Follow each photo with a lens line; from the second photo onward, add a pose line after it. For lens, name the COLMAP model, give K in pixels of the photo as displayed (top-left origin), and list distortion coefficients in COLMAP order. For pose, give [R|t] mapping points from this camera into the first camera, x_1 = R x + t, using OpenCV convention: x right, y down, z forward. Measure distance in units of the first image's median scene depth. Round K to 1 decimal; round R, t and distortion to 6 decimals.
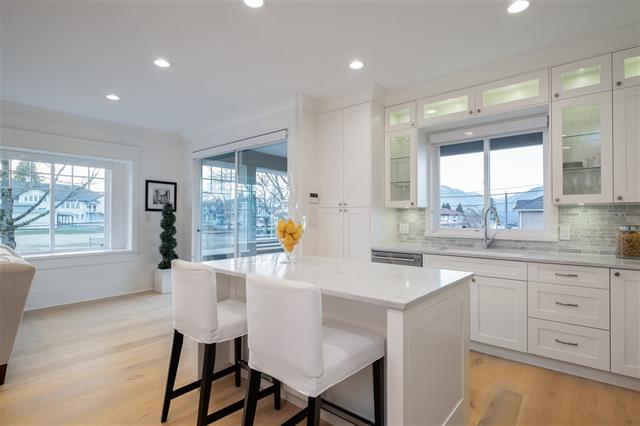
lens RADIAL K [[326.0, 0, 320.0], [0, 326.0, 213.0], [0, 0, 1]] dist [0.003621, 0.000242]
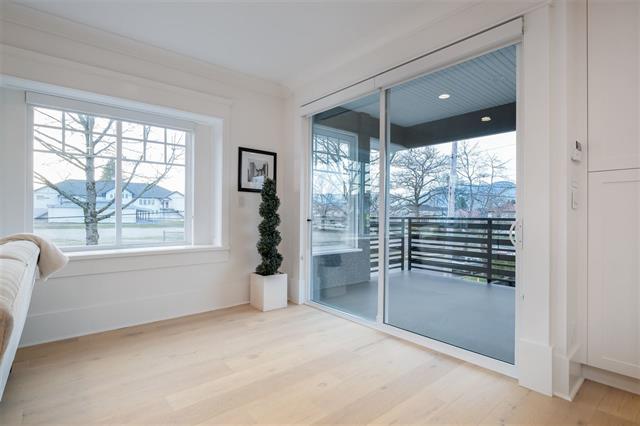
lens RADIAL K [[321.9, 0, 321.5], [0, 321.9, 213.5], [0, 0, 1]] dist [-0.001468, -0.000692]
pose [[0.987842, 0.004065, -0.155408, -0.240229], [-0.002468, 0.999942, 0.010470, 0.032434], [0.155441, -0.009959, 0.987795, 0.329519]]
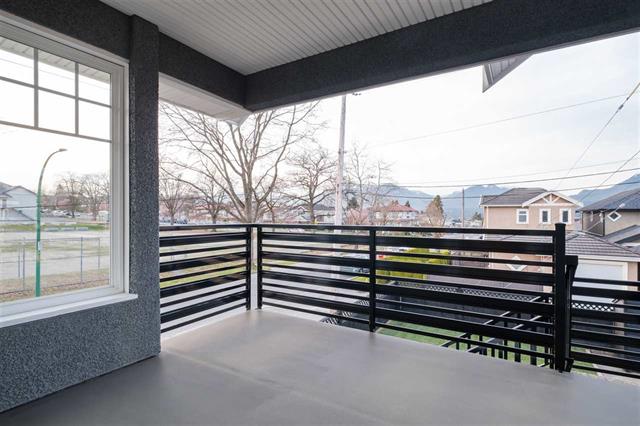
lens RADIAL K [[322.8, 0, 322.8], [0, 322.8, 214.2], [0, 0, 1]] dist [-0.000968, 0.000232]
pose [[0.987622, -0.000956, 0.156847, -0.085241], [-0.001237, 0.999903, 0.013883, 0.024193], [-0.156845, -0.013905, 0.987525, 0.762244]]
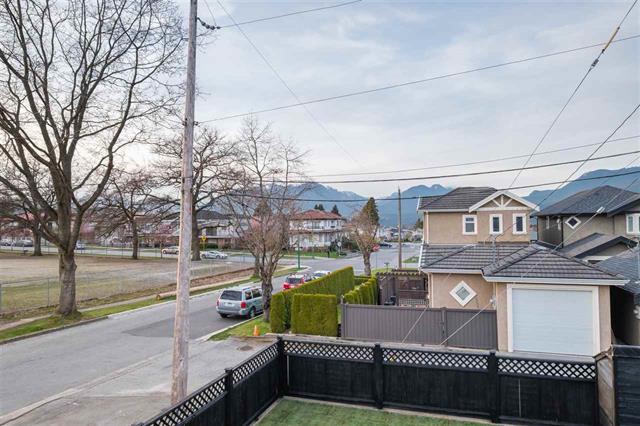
lens RADIAL K [[432.5, 0, 325.6], [0, 432.5, 213.6], [0, 0, 1]] dist [-0.001875, -0.000403]
pose [[0.925712, -0.008993, 0.378123, 0.288525], [0.012898, 0.999886, -0.007794, 0.012428], [-0.378010, 0.012092, 0.925722, 1.175068]]
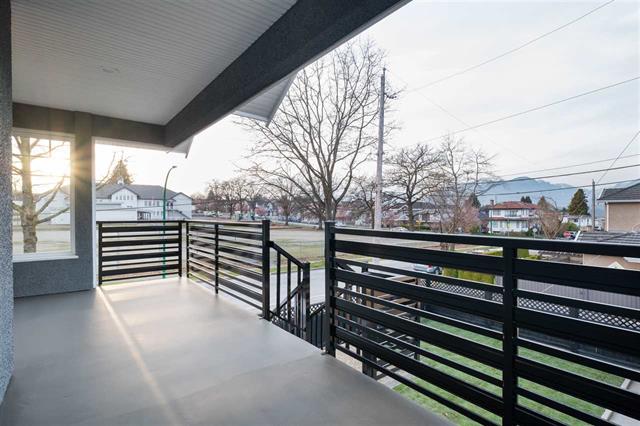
lens RADIAL K [[322.8, 0, 322.8], [0, 322.8, 214.2], [0, 0, 1]] dist [-0.000968, 0.000232]
pose [[0.979911, -0.005844, -0.199348, 0.532598], [0.009132, 0.999837, 0.015576, 0.023764], [0.199224, -0.017084, 0.979805, 0.537227]]
